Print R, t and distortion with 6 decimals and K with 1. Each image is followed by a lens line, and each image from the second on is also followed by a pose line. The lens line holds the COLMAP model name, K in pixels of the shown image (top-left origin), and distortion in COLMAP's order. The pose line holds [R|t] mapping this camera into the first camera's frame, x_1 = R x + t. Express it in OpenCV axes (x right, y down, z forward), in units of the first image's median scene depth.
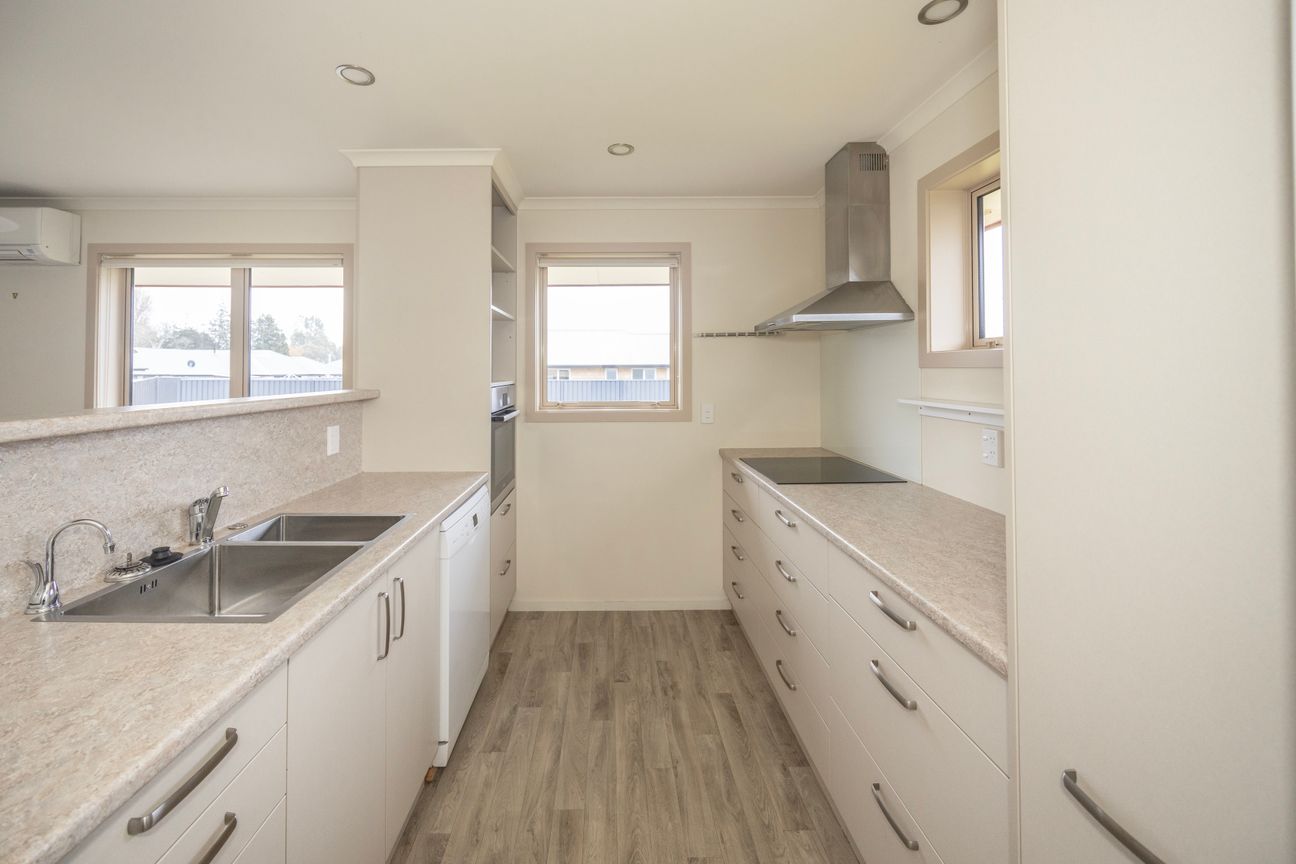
lens RADIAL K [[530.1, 0, 602.6], [0, 530.1, 362.9], [0, 0, 1]] dist [-0.000193, 0.000068]
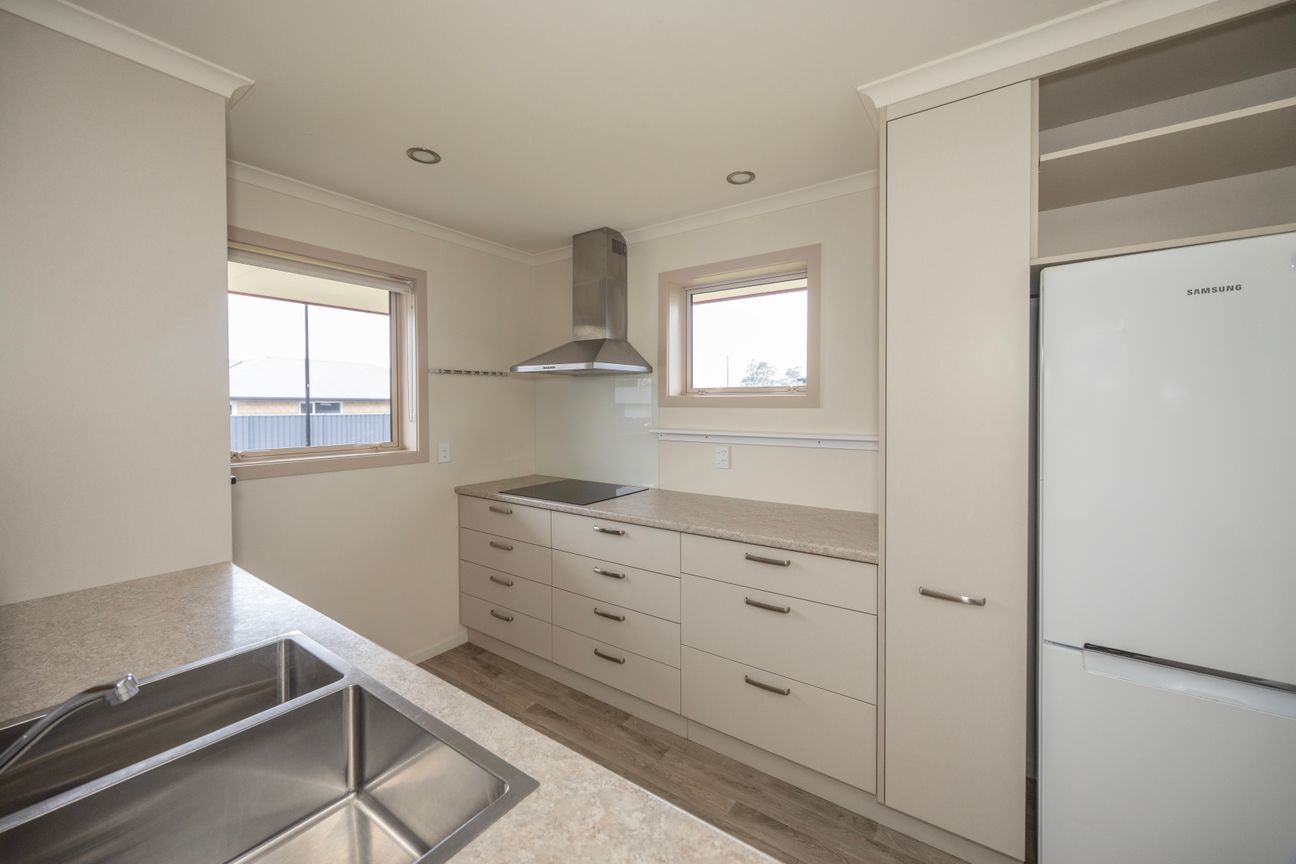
lens RADIAL K [[506.5, 0, 645.9], [0, 506.5, 414.6], [0, 0, 1]] dist [-0.000756, -0.000030]
pose [[0.572881, -0.013536, 0.819527, -0.471218], [-0.014638, 0.999535, 0.026743, -0.005382], [-0.819508, -0.027317, 0.572416, 0.226106]]
